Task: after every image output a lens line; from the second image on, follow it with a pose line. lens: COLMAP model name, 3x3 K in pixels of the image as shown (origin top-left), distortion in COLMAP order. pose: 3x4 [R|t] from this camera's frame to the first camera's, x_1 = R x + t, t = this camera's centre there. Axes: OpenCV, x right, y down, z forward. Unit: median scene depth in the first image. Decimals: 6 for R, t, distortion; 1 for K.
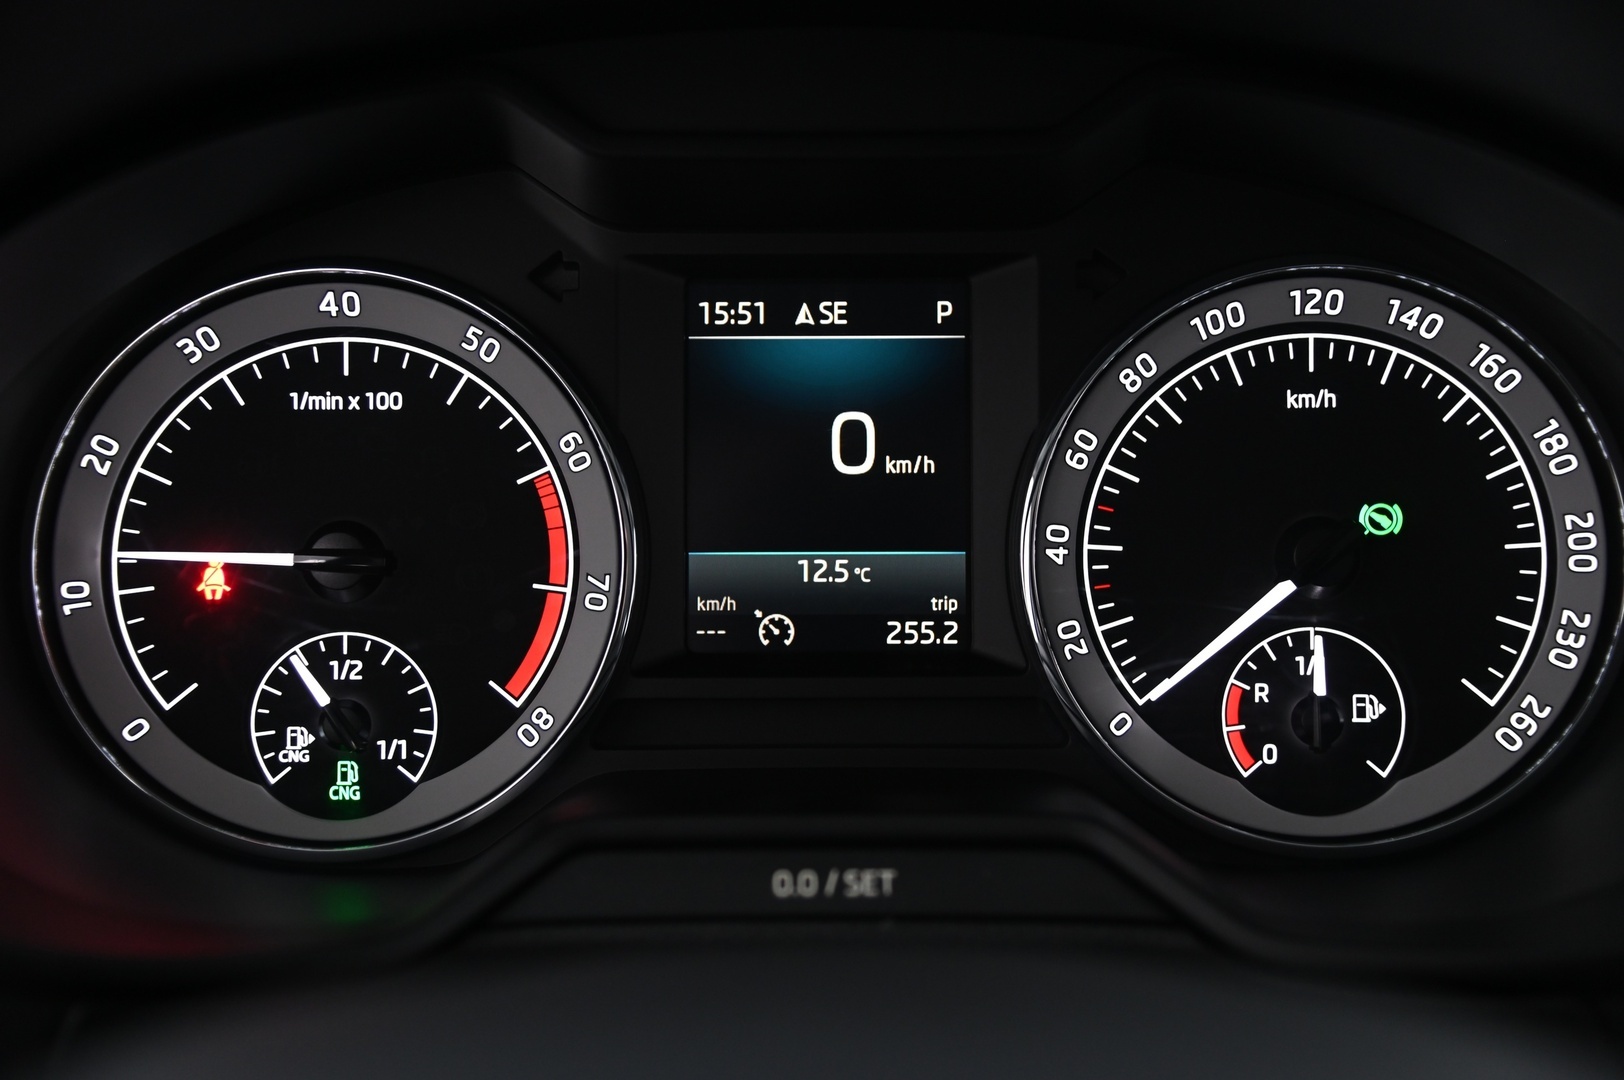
lens RADIAL K [[2363.8, 0, 818.4], [0, 2363.8, 537.0], [0, 0, 1]] dist [0.146897, 0.000000]
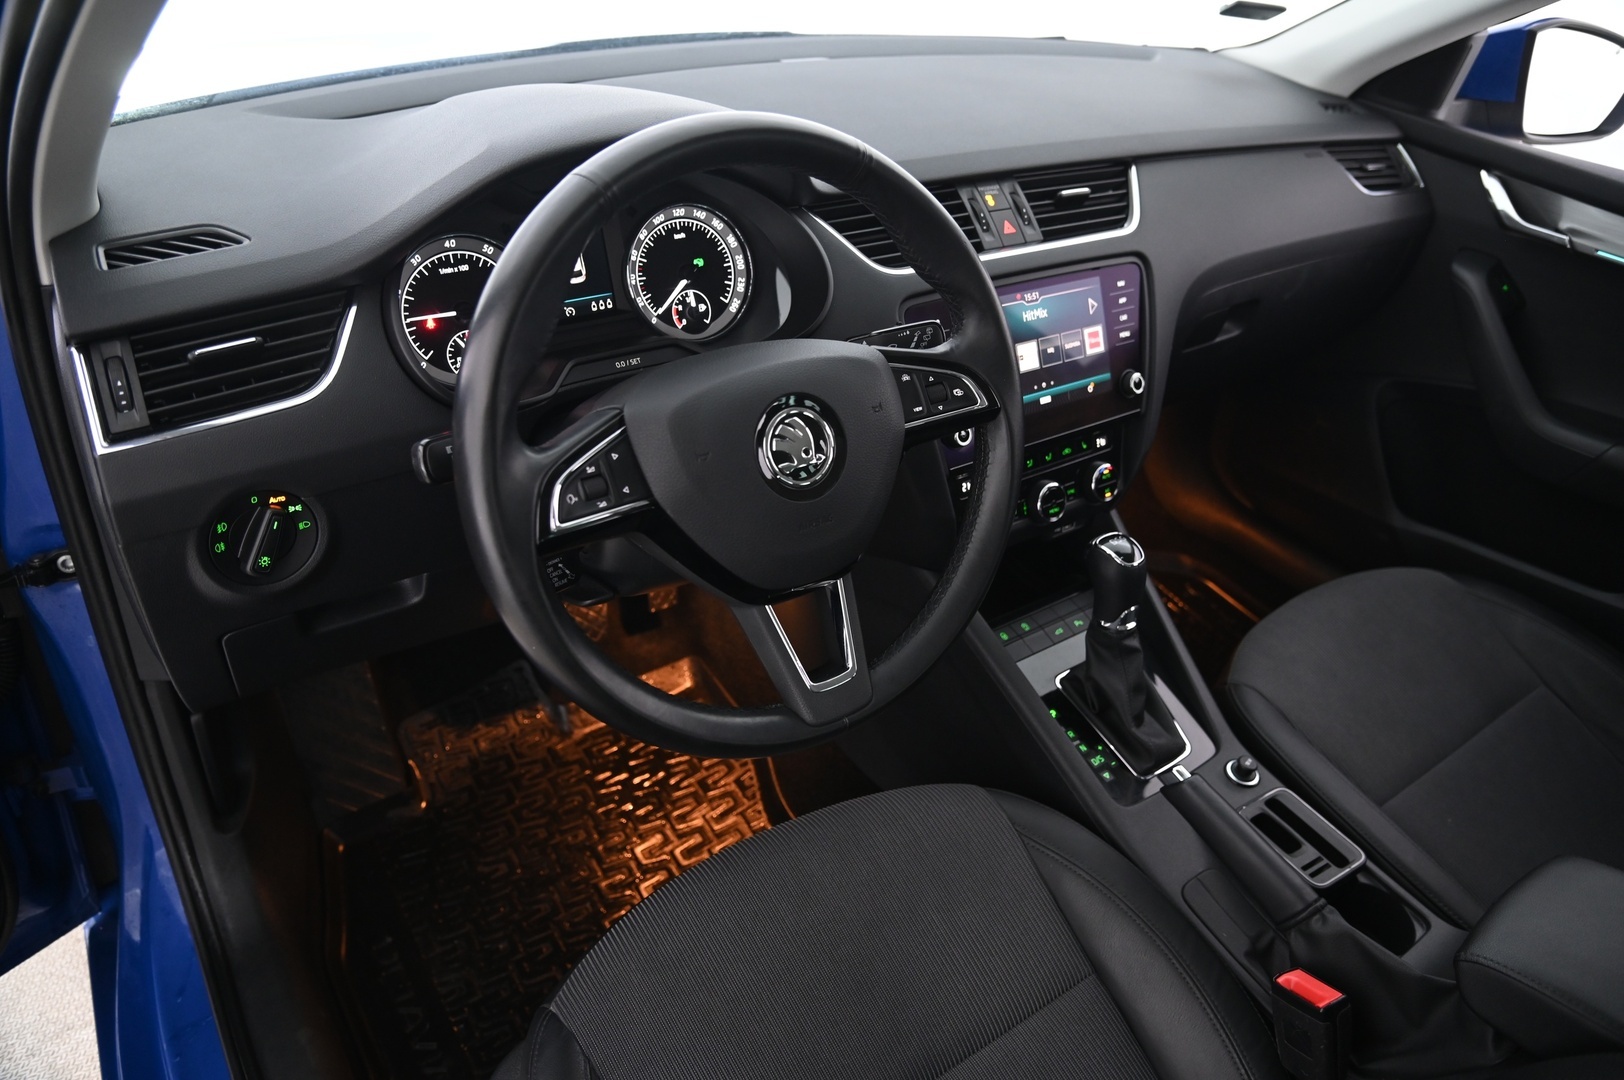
lens RADIAL K [[1108.5, 0, 822.8], [0, 1108.5, 547.8], [0, 0, 1]] dist [-0.115317, 0.048023]
pose [[0.809850, -0.266553, 0.522582, -0.743579], [0.121659, 0.947756, 0.294885, -0.076129], [-0.573883, -0.175236, 0.799969, -0.783103]]
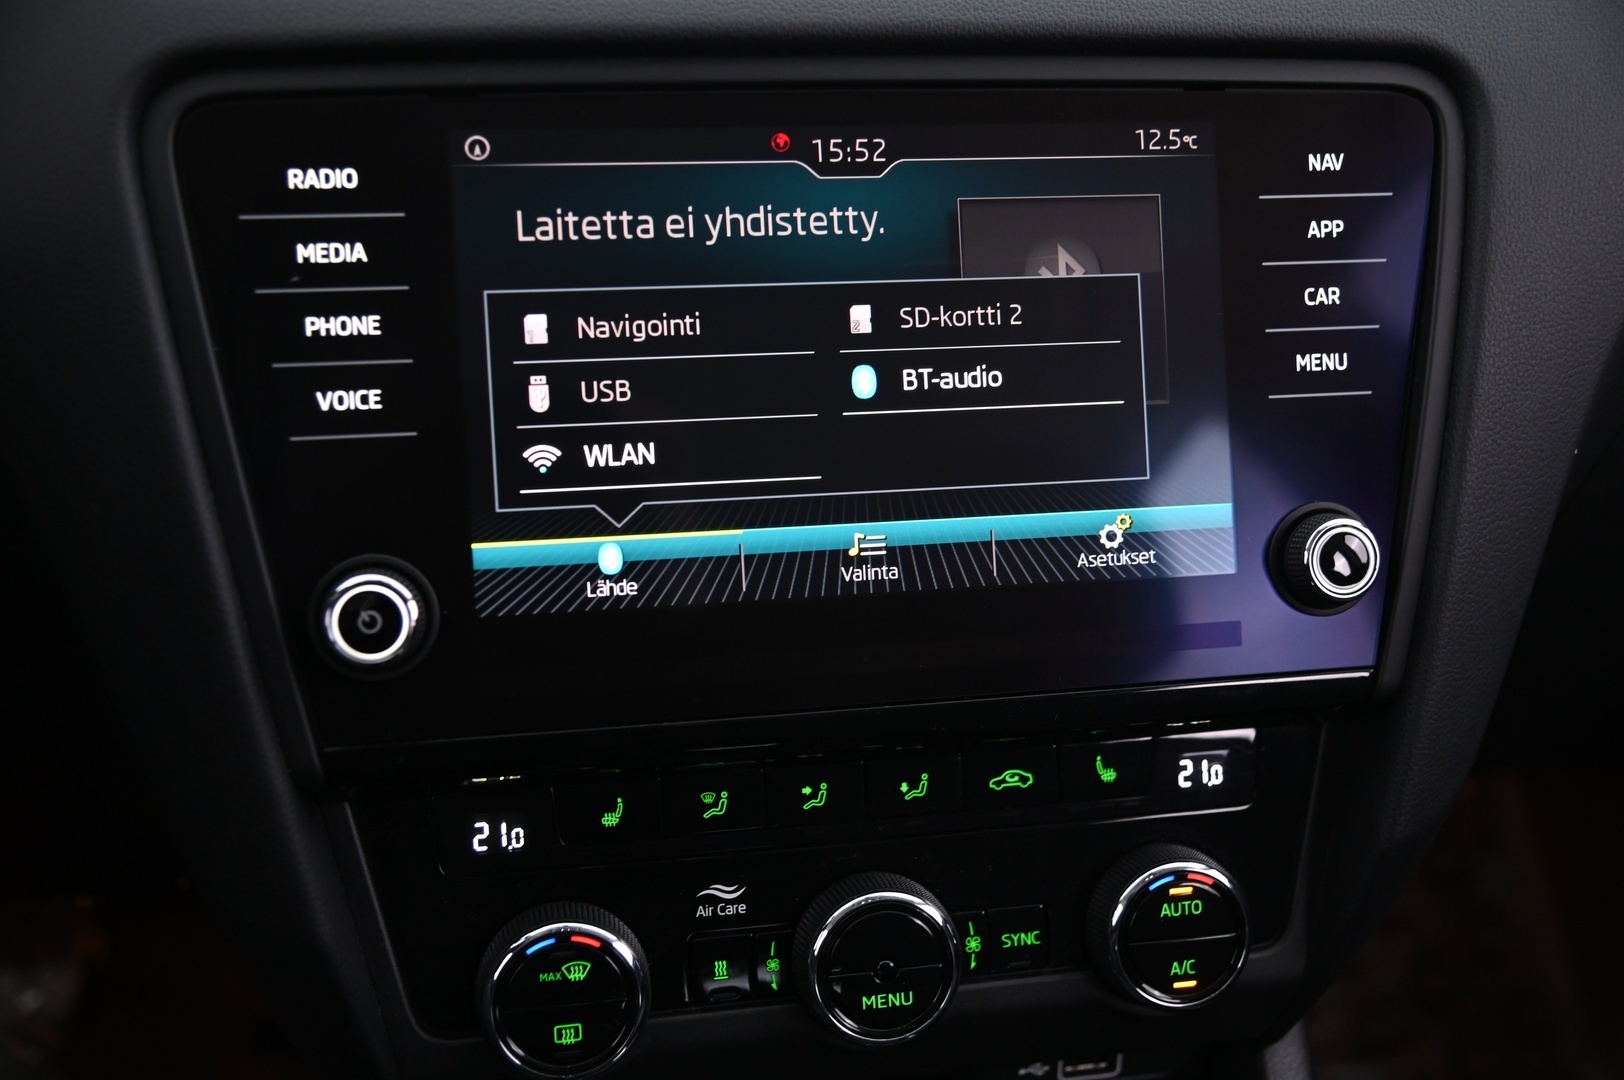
lens RADIAL K [[1807.9, 0, 827.7], [0, 1807.9, 541.1], [0, 0, 1]] dist [0.037679, 0.000000]
pose [[0.976074, -0.044568, 0.212823, 0.595081], [0.025041, 0.995296, 0.093583, 0.243720], [-0.215992, -0.086015, 0.972599, -0.132204]]
